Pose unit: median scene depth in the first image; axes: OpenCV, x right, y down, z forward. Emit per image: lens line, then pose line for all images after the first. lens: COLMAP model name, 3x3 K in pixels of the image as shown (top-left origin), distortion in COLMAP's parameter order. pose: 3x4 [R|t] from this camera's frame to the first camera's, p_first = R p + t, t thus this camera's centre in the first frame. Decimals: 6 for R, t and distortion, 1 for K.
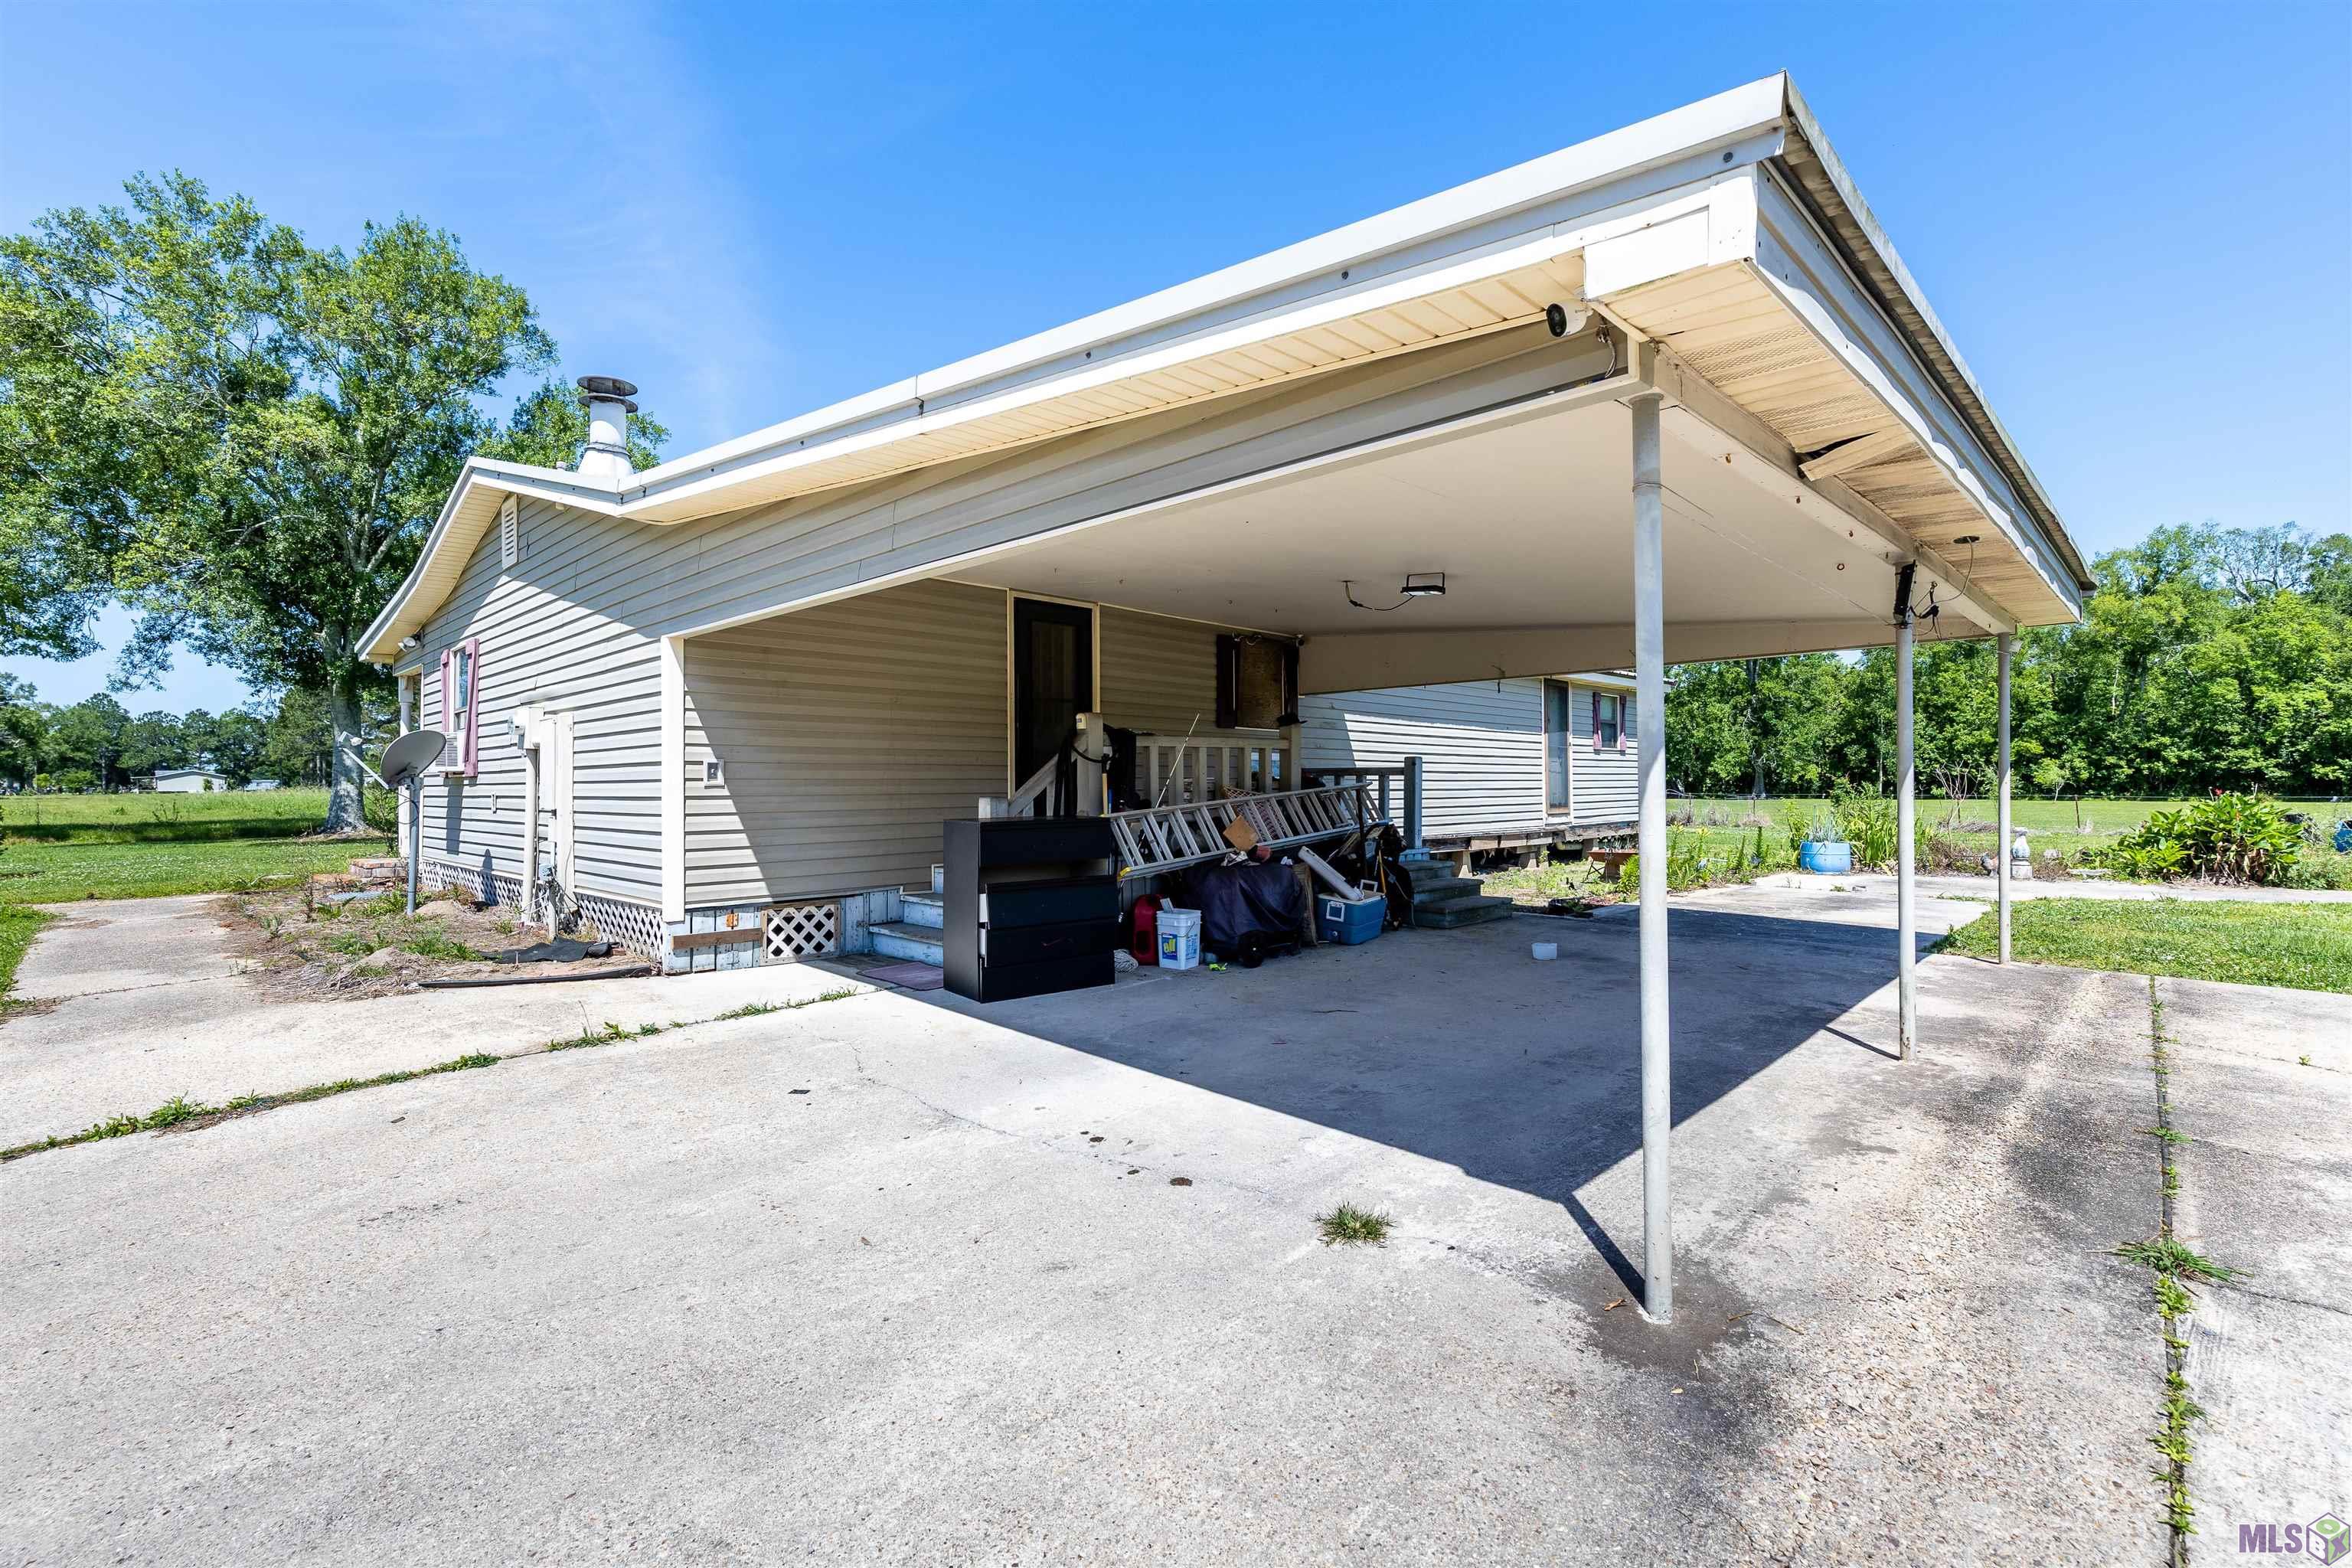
lens RADIAL K [[1034.1, 0, 1174.2], [0, 1034.1, 778.0], [0, 0, 1]] dist [-0.002037, -0.001164]
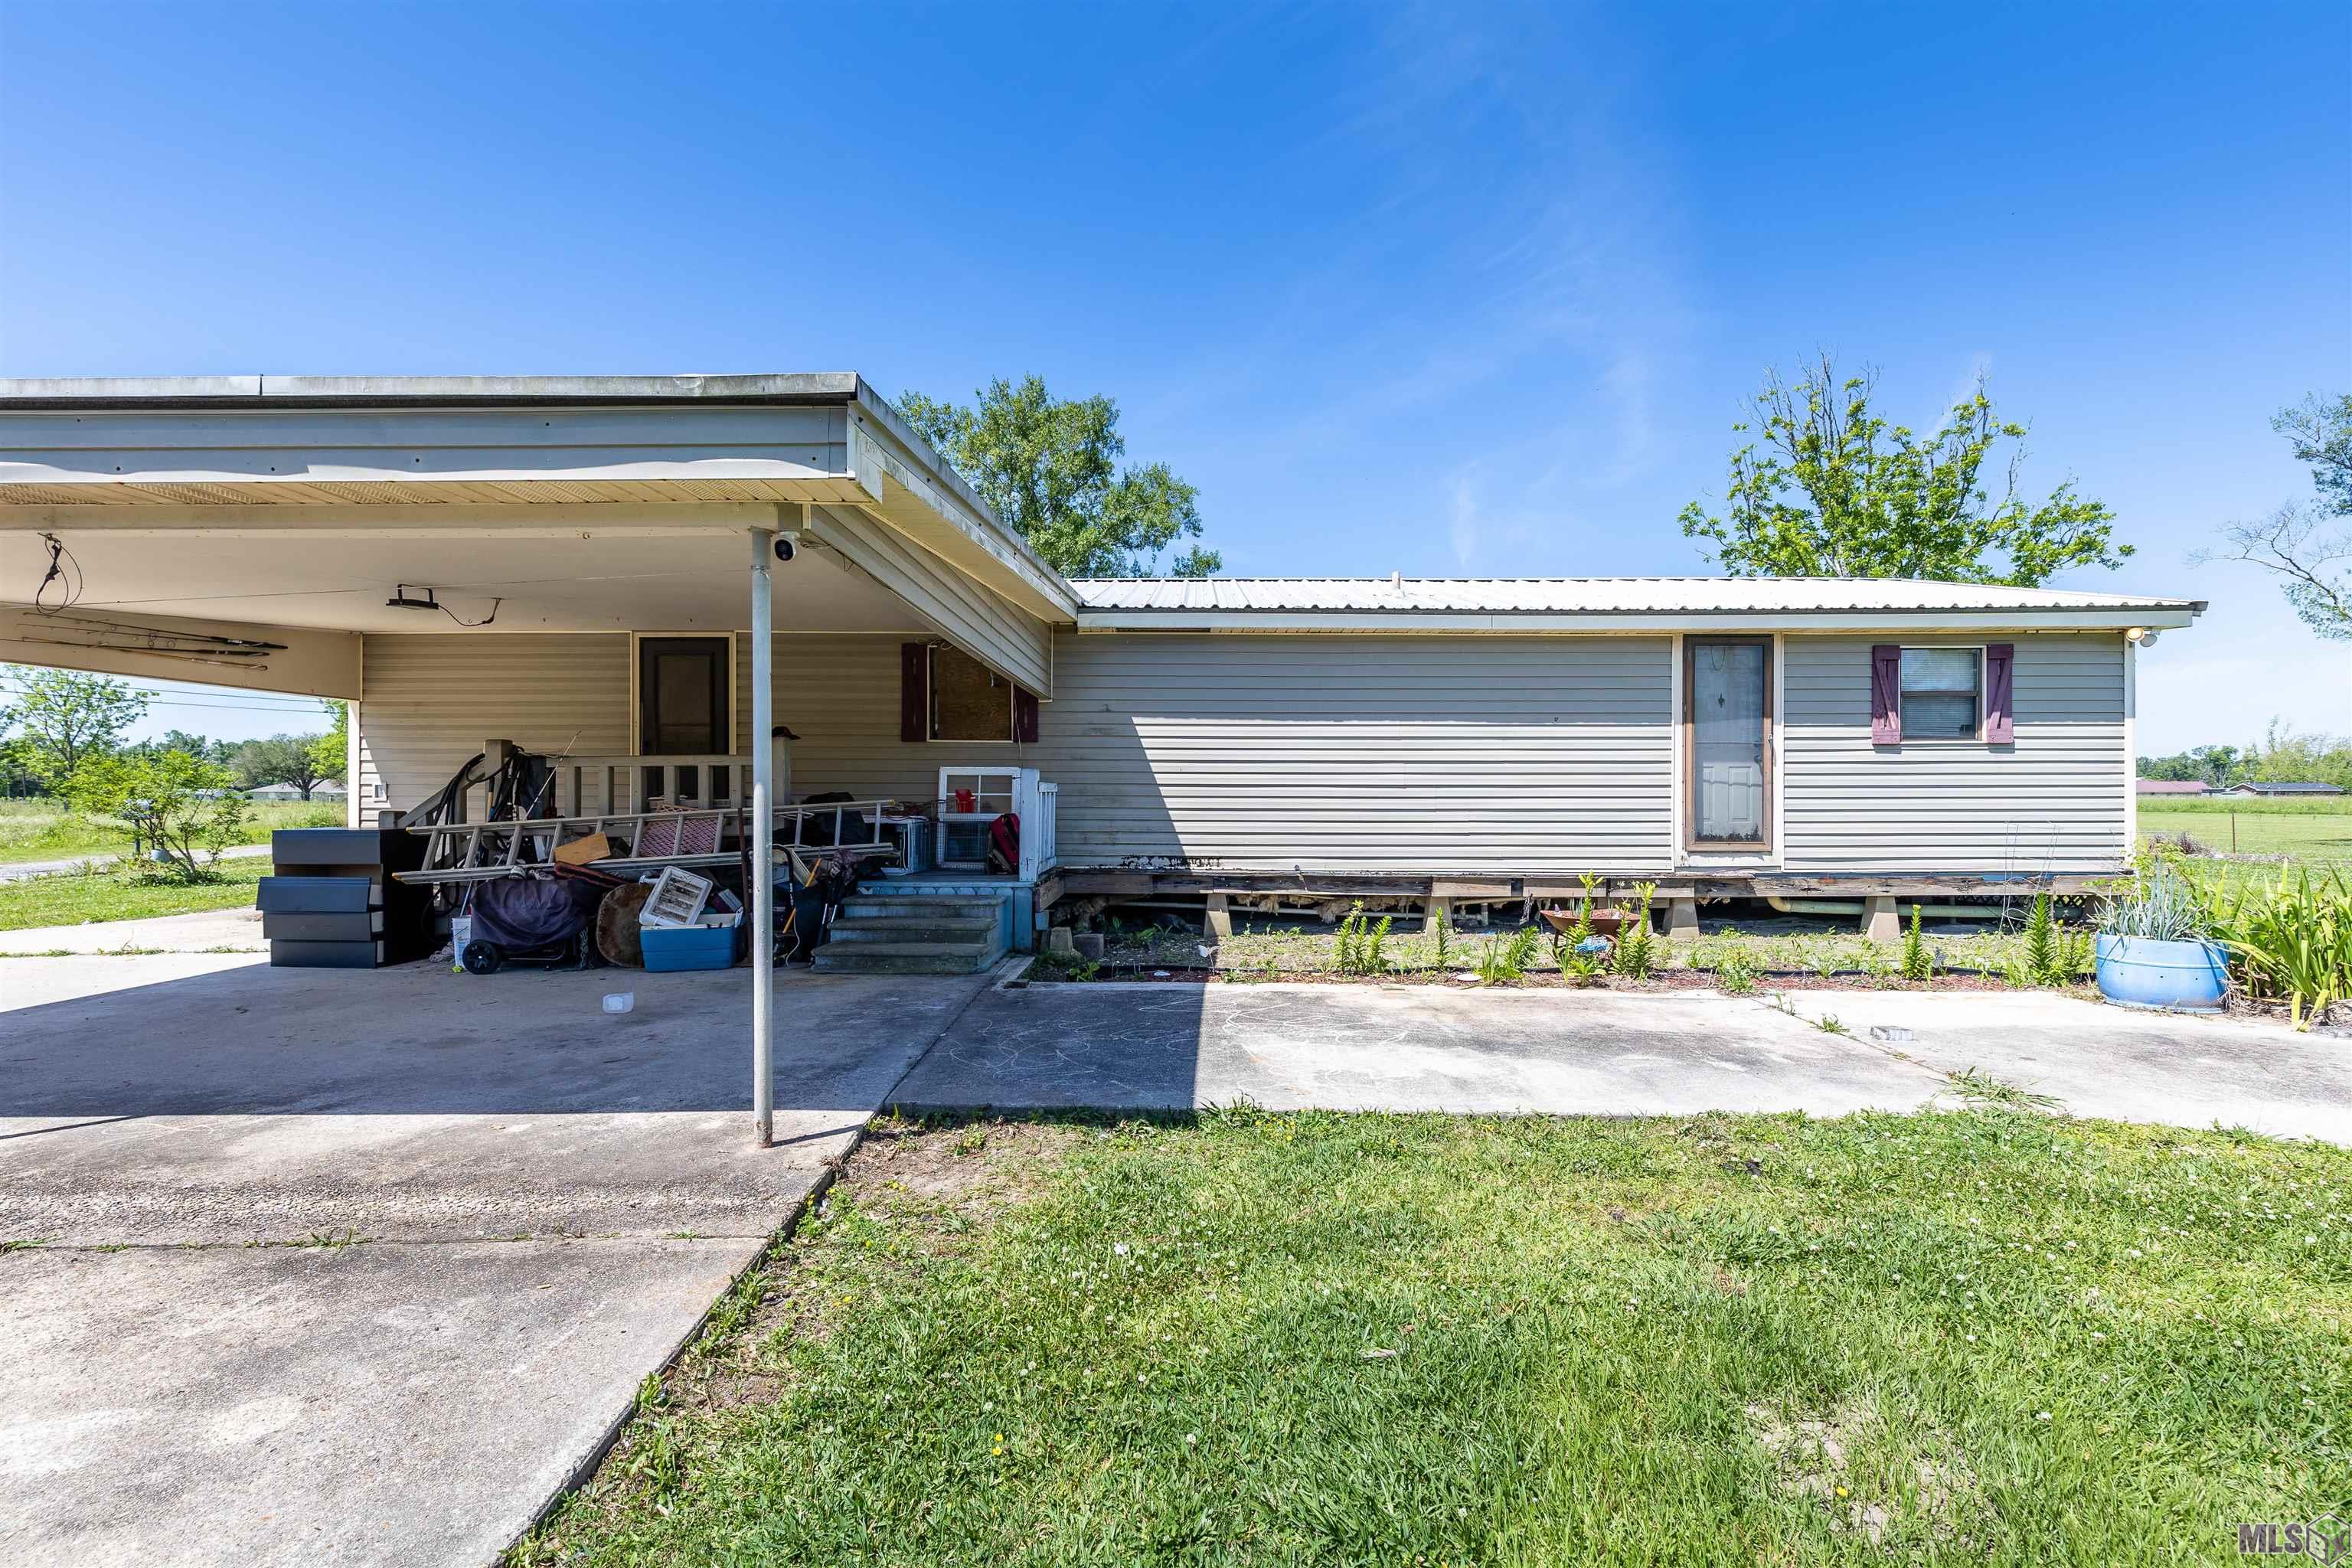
lens RADIAL K [[1034.1, 0, 1175.0], [0, 1034.1, 791.9], [0, 0, 1]] dist [-0.002037, -0.001164]
pose [[0.699236, 0.001210, -0.714890, 0.849052], [0.001179, 0.999995, 0.002846, -0.004811], [0.714890, -0.002833, 0.699231, 0.486127]]
